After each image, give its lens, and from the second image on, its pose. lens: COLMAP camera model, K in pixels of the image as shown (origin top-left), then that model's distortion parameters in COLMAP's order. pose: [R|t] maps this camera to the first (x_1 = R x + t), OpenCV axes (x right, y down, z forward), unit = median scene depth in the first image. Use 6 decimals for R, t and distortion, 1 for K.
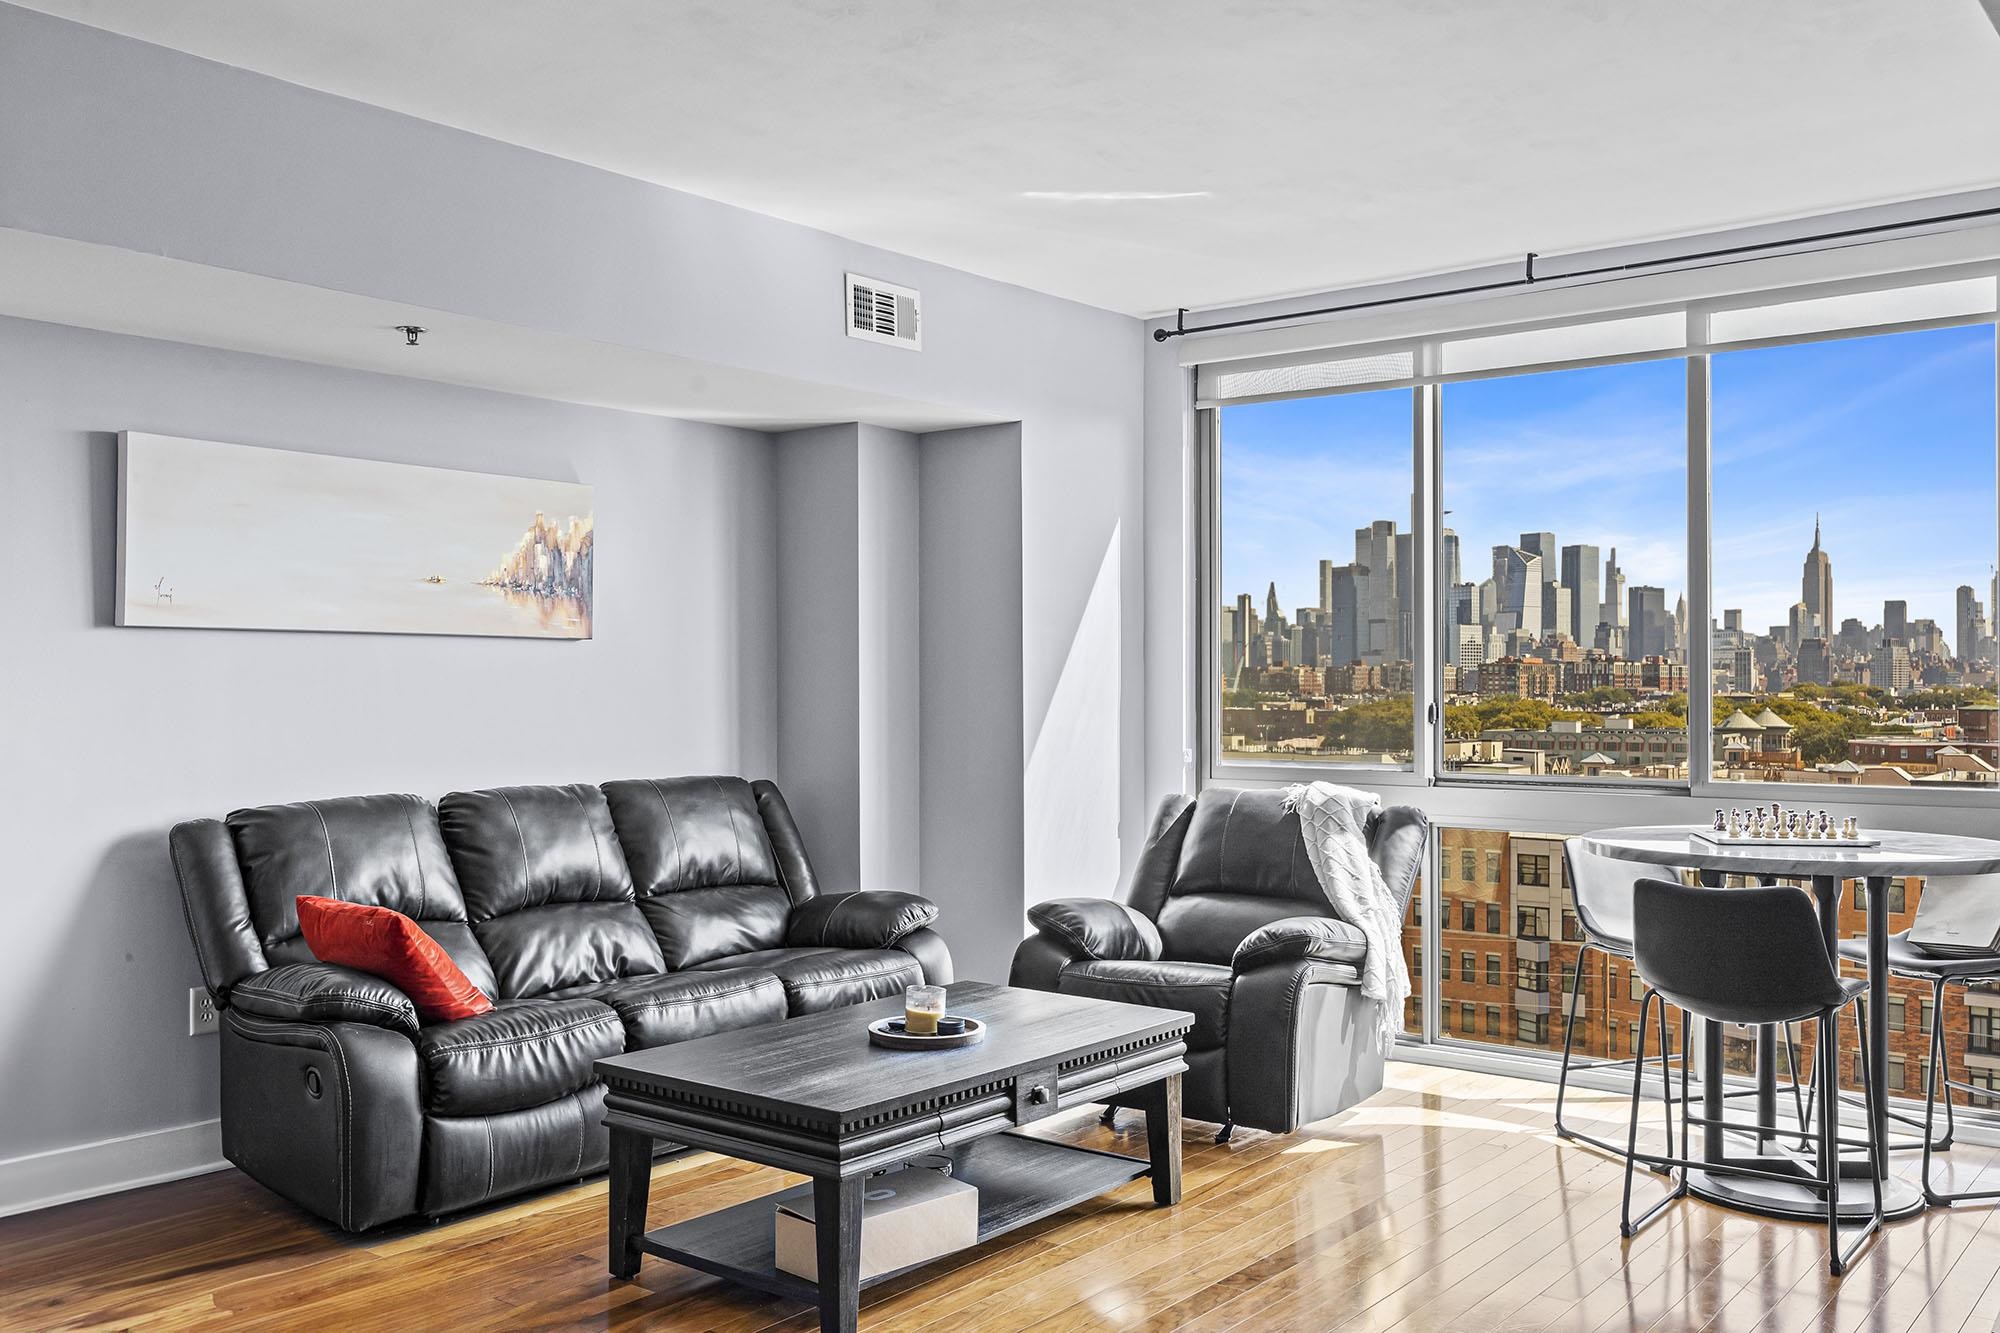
lens RADIAL K [[1753.0, 0, 993.1], [0, 1753.0, 660.3], [0, 0, 1]] dist [-0.020288, -0.004648]
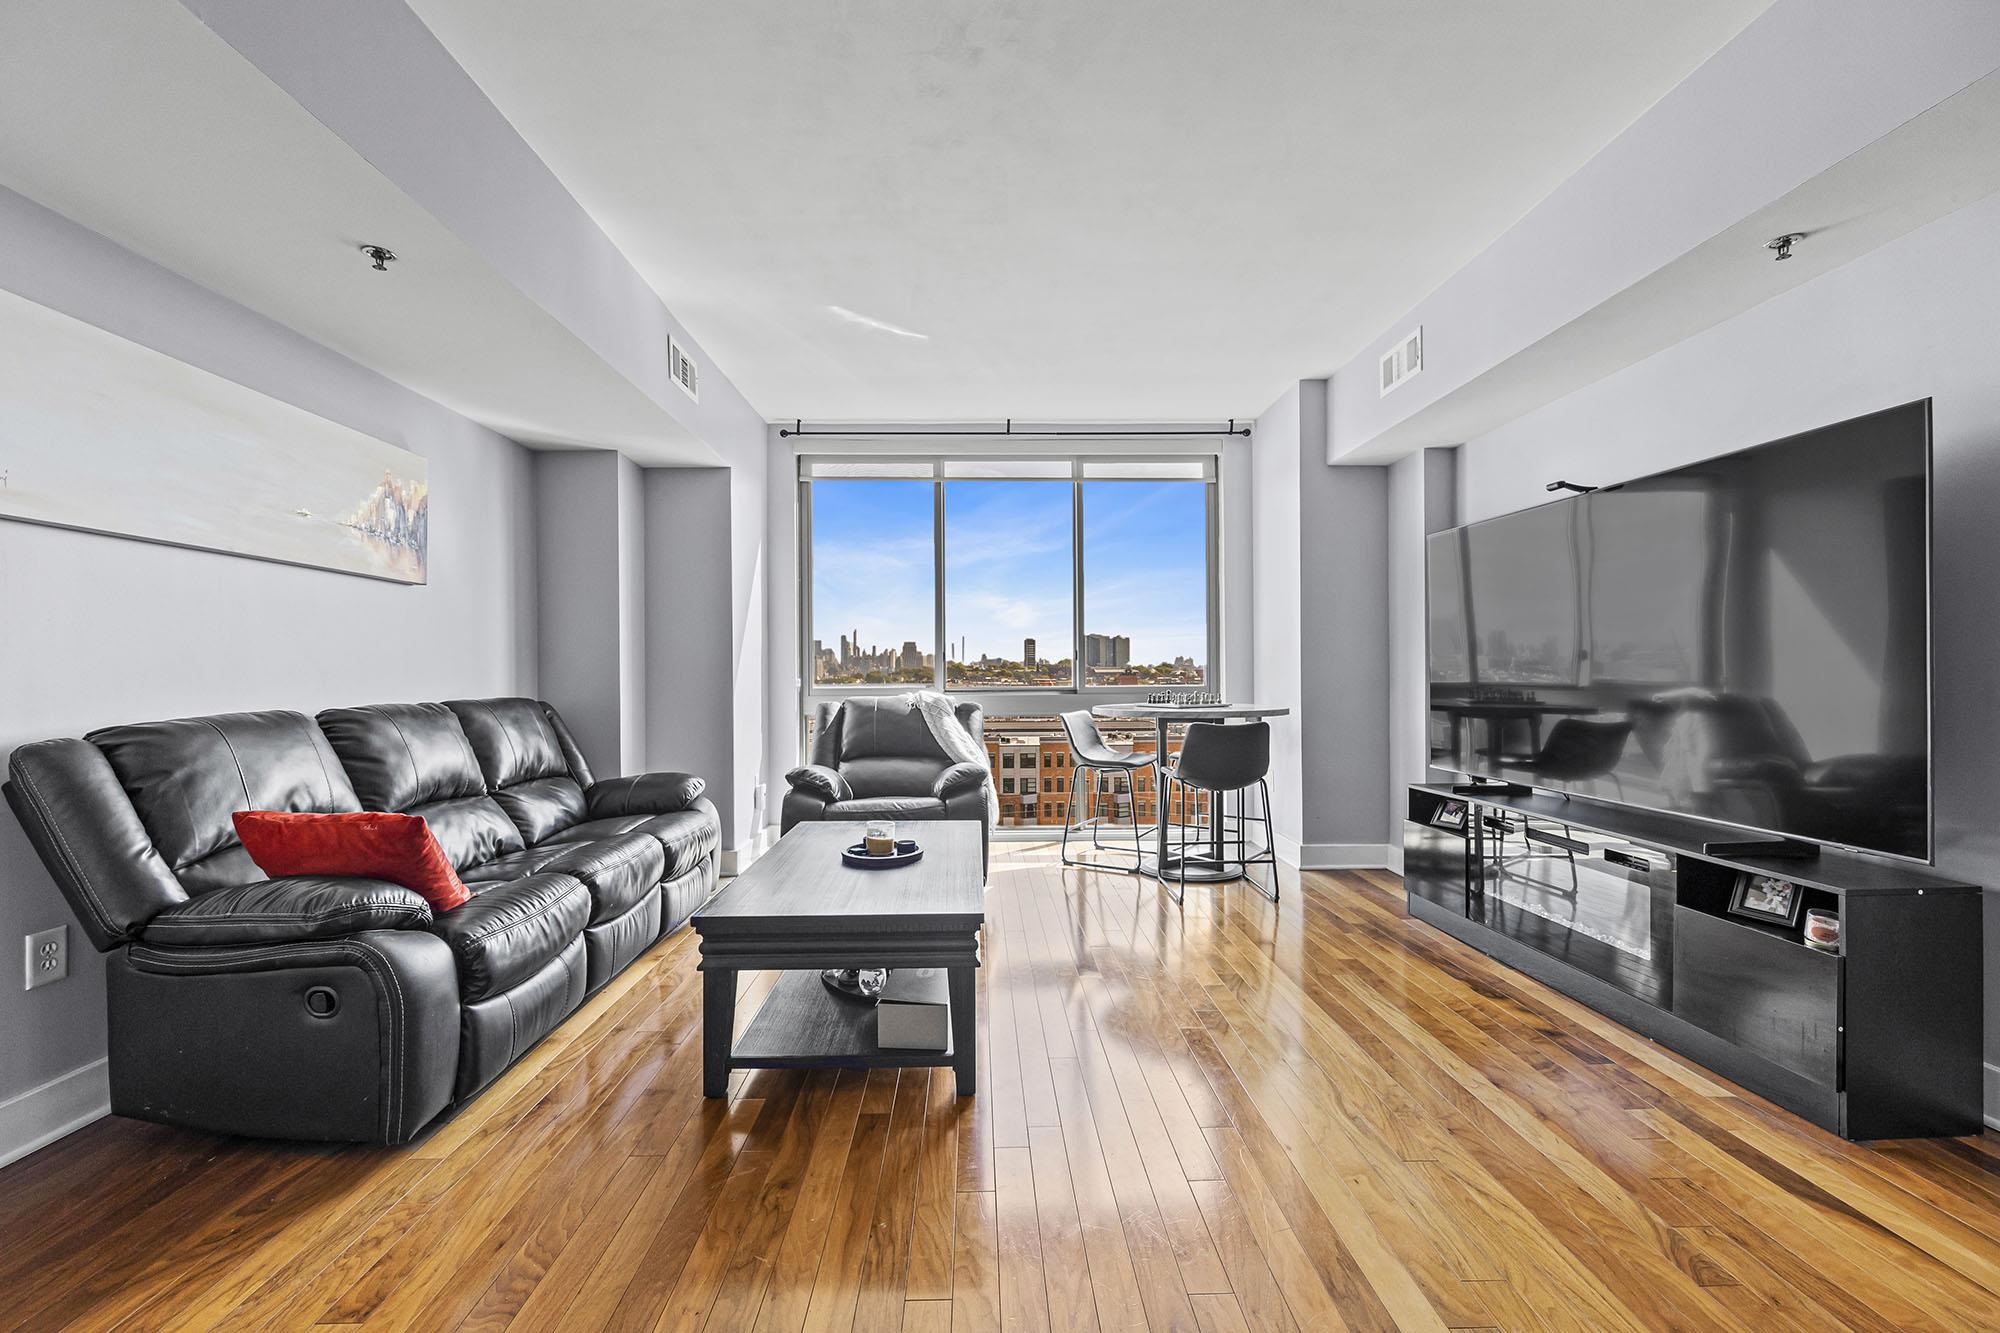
lens RADIAL K [[805.5, 0, 990.8], [0, 805.5, 668.8], [0, 0, 1]] dist [-0.002658, -0.000290]
pose [[0.767543, -0.000447, 0.640998, -0.305041], [-0.002590, 0.999989, 0.003799, 0.045925], [-0.640993, -0.004576, 0.767533, 0.339358]]
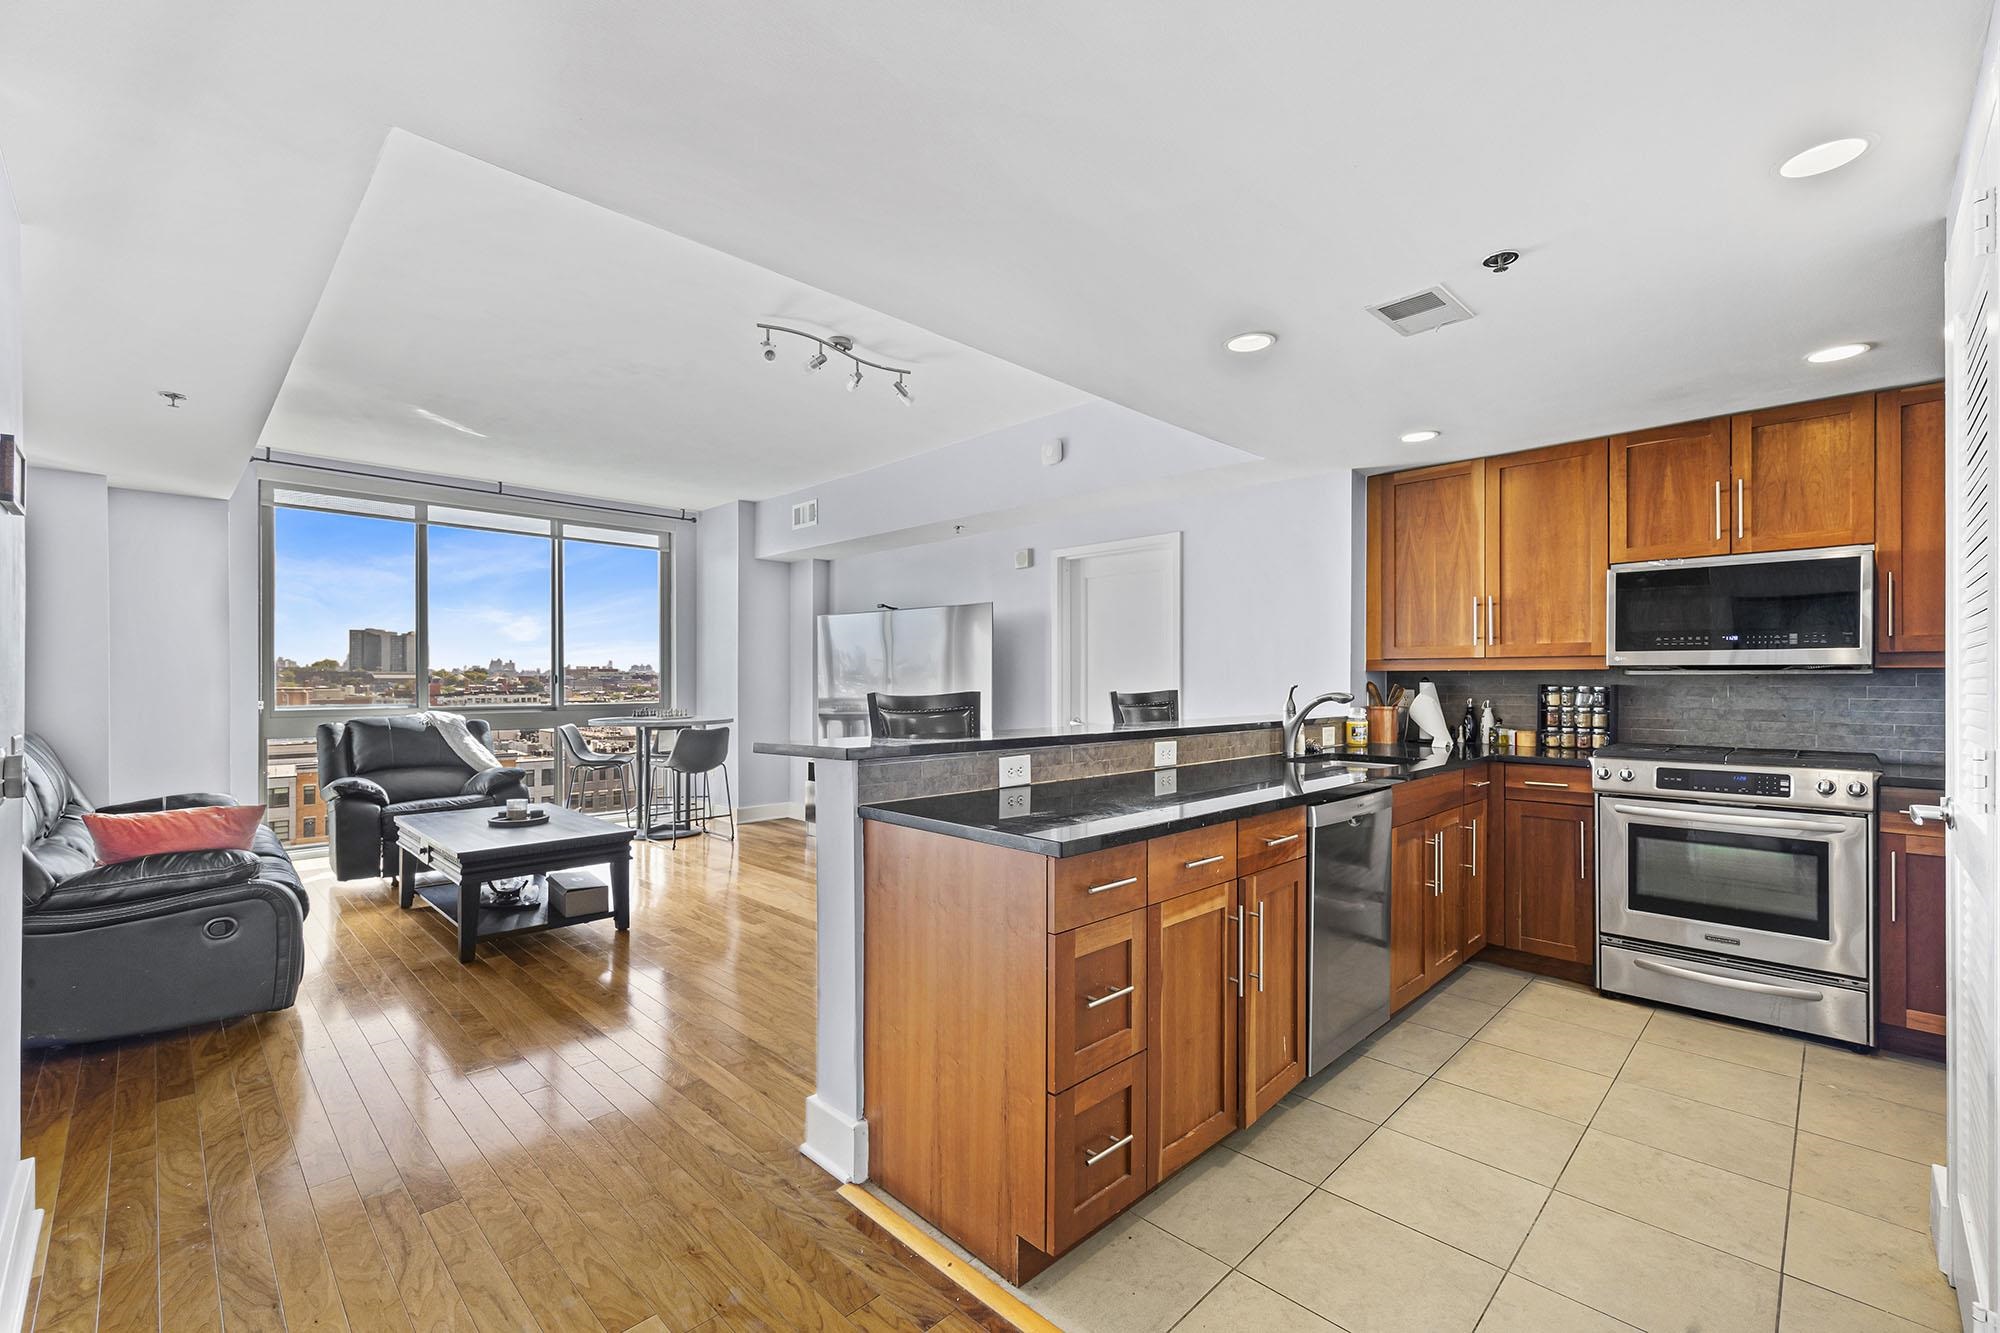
lens RADIAL K [[845.6, 0, 1000.2], [0, 845.6, 679.6], [0, 0, 1]] dist [0.009208, 0.000053]
pose [[0.103334, -0.001421, 0.994646, -0.799801], [-0.012922, 0.999913, 0.002771, 0.020951], [-0.994563, -0.013139, 0.103307, 0.228247]]
